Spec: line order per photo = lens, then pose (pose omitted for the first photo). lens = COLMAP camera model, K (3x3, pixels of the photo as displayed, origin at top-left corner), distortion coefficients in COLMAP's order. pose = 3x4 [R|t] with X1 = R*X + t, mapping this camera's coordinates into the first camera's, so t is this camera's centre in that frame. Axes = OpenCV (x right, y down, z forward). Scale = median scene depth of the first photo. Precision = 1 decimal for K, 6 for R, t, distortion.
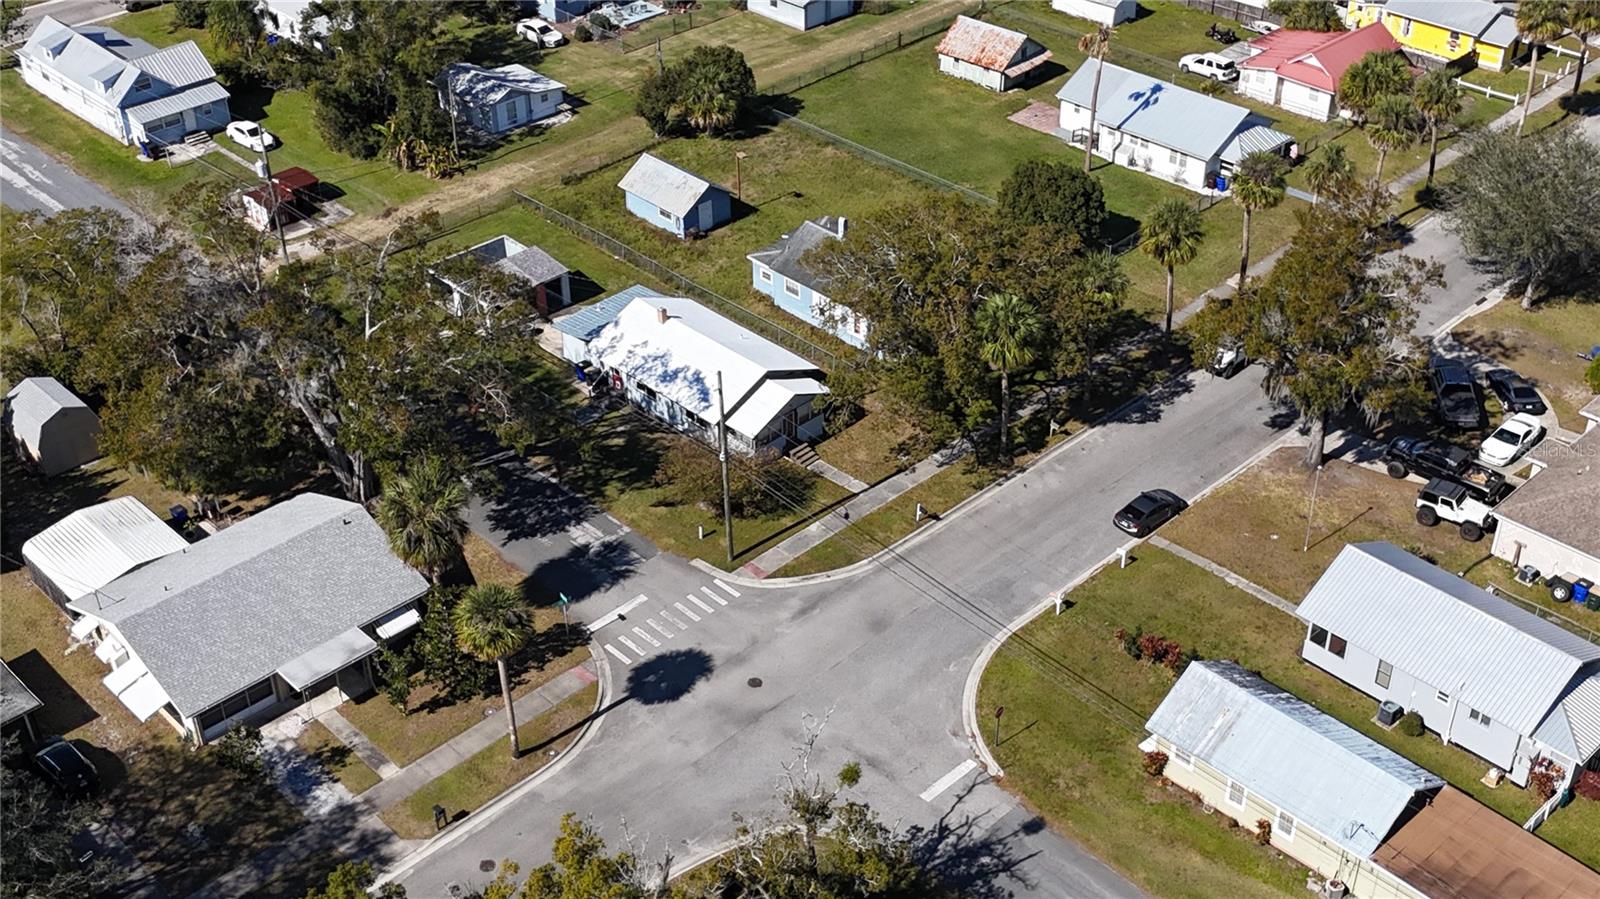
lens RADIAL K [[1809.2, 0, 802.2], [0, 1809.2, 444.5], [0, 0, 1]] dist [0.163982, -0.385308]
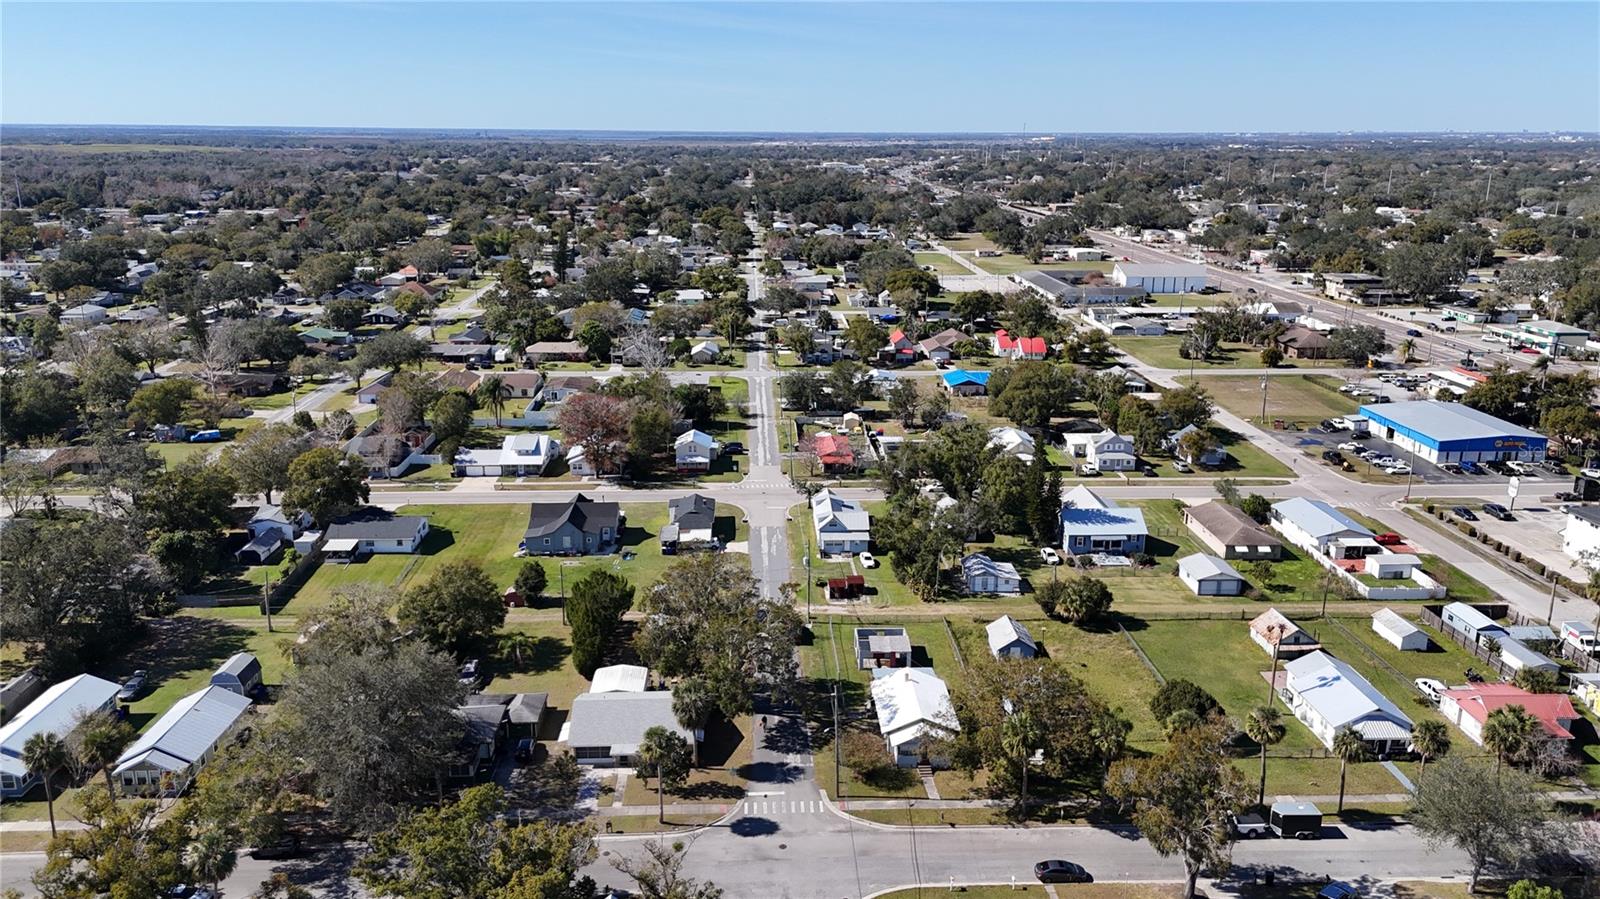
lens RADIAL K [[1172.0, 0, 801.1], [0, 1172.0, 445.1], [0, 0, 1]] dist [0.093028, -0.099585]
pose [[0.746587, 0.185688, -0.638849, 0.576241], [-0.384128, 0.904340, -0.186052, -0.020728], [0.543189, 0.384304, 0.746496, -0.058053]]
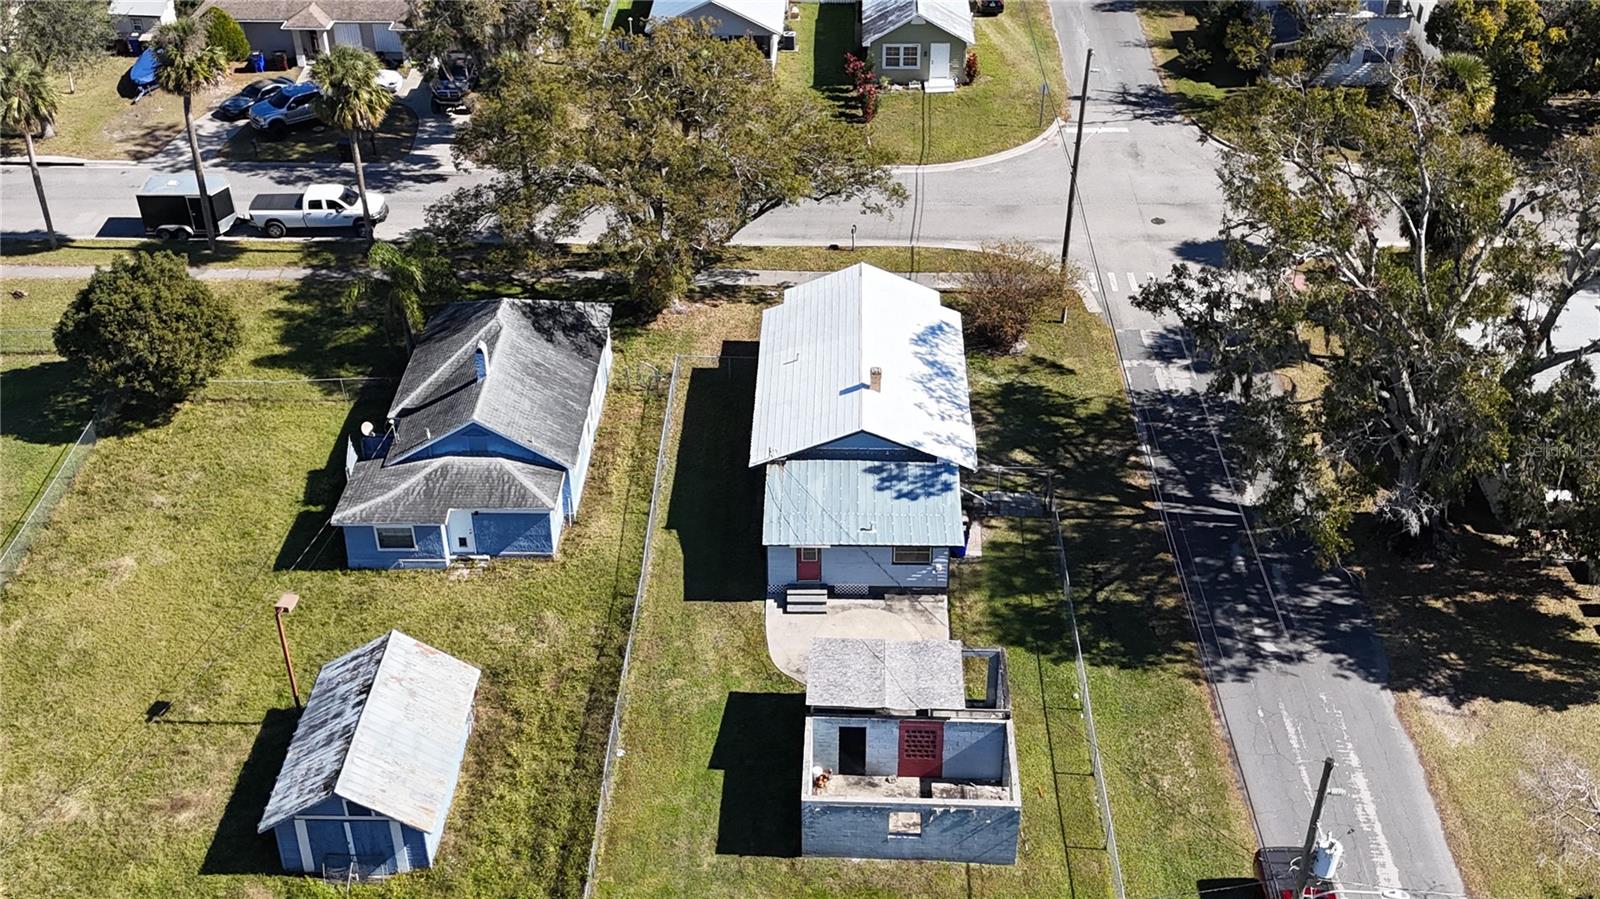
lens RADIAL K [[1720.5, 0, 797.1], [0, 1720.5, 446.8], [0, 0, 1]] dist [0.059103, -0.029264]
pose [[-0.696906, -0.390586, 0.601469, -0.429435], [0.414167, 0.465490, 0.782167, -0.542993], [-0.585481, 0.794205, -0.162635, 1.139538]]
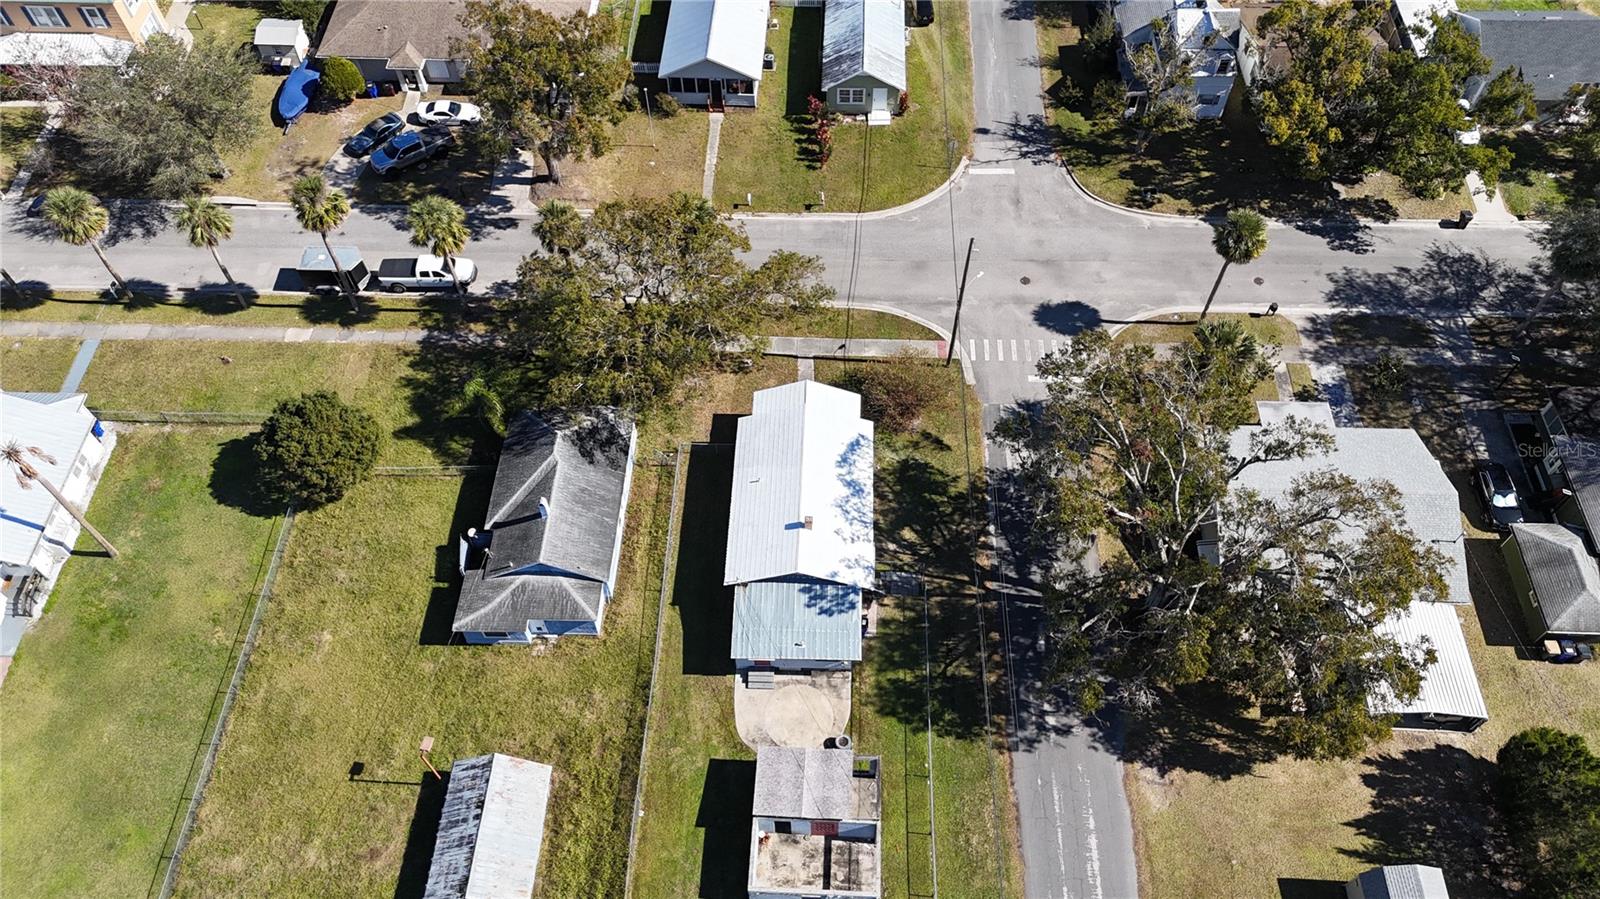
lens RADIAL K [[1177.1, 0, 797.6], [0, 1177.1, 447.5], [0, 0, 1]] dist [0.068291, -0.066885]
pose [[-0.689300, -0.583997, 0.428734, -0.314232], [0.423411, 0.155459, 0.892500, -0.629078], [-0.587868, 0.796731, 0.140113, 0.892531]]
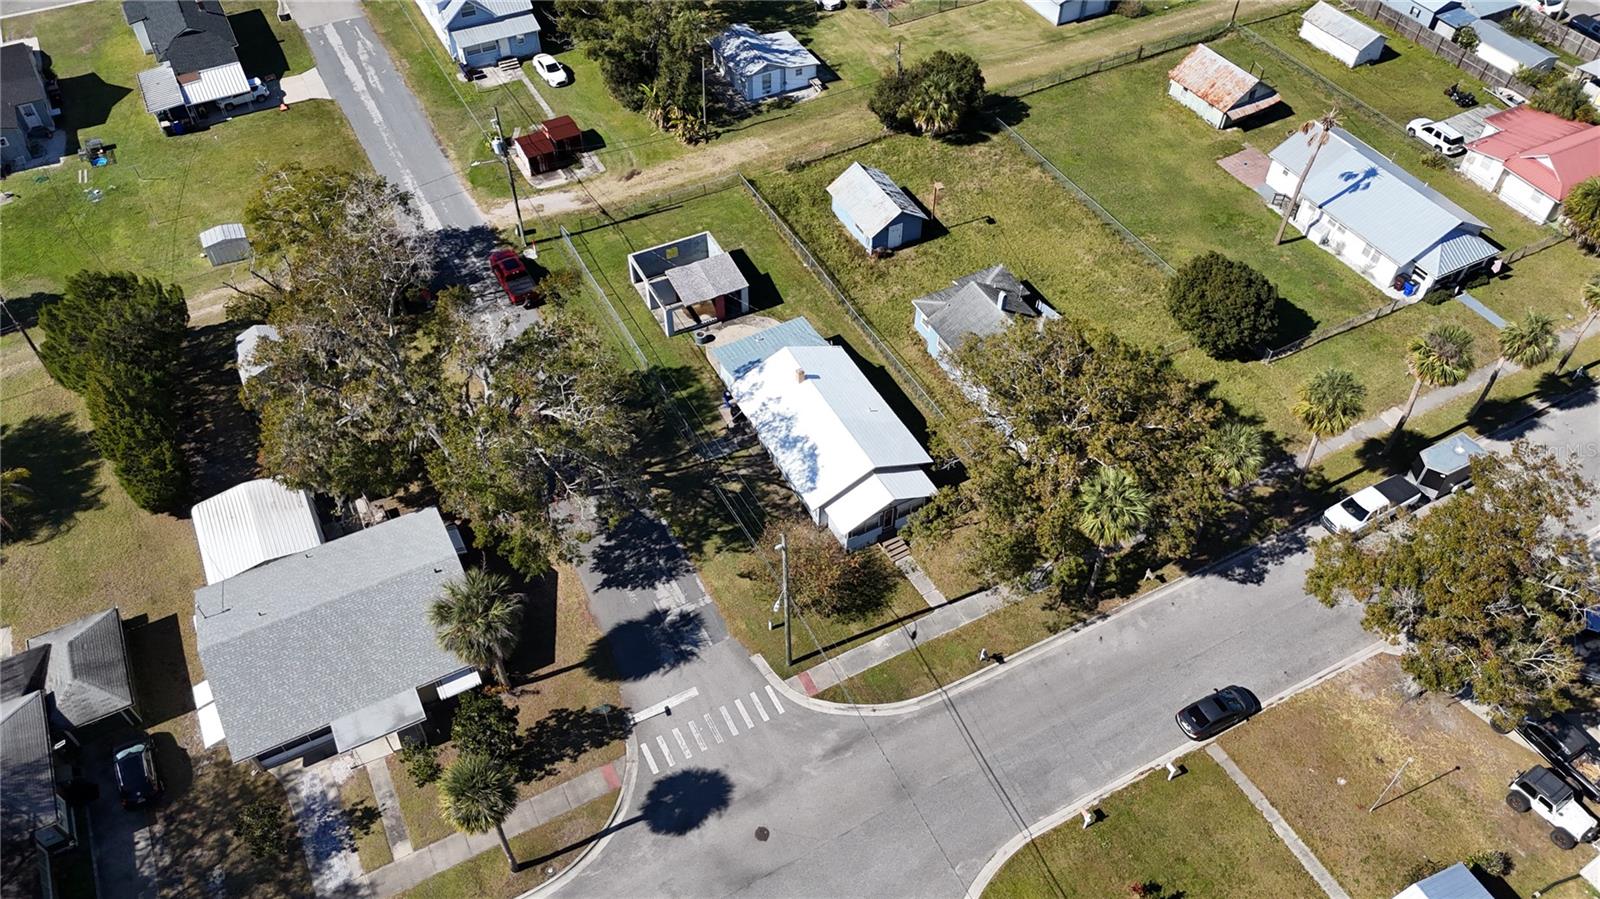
lens RADIAL K [[1171.6, 0, 800.0], [0, 1171.6, 449.5], [0, 0, 1]] dist [0.078639, -0.072230]
pose [[0.958938, 0.220814, -0.177986, 0.053736], [-0.172290, 0.952036, 0.252871, -0.203777], [0.225286, -0.211822, 0.950988, 0.345340]]
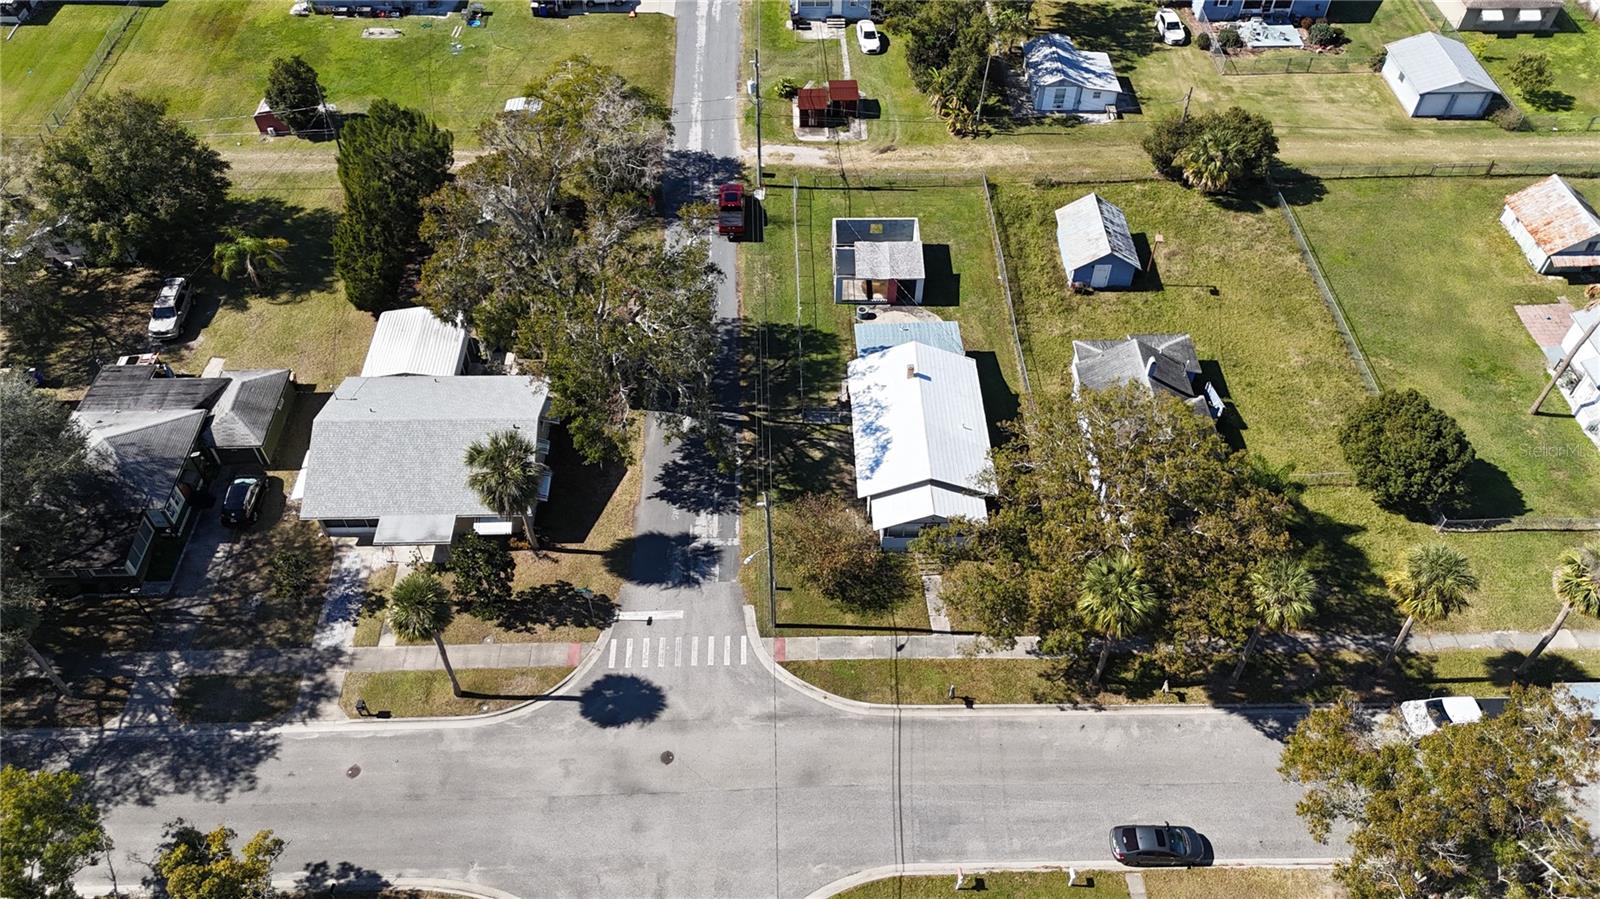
lens RADIAL K [[1171.6, 0, 800.0], [0, 1171.6, 449.5], [0, 0, 1]] dist [0.078639, -0.072230]
pose [[0.732597, 0.517639, -0.441986, 0.203022], [-0.394666, 0.852090, 0.343774, -0.243765], [0.554563, -0.077411, 0.828534, 0.396016]]
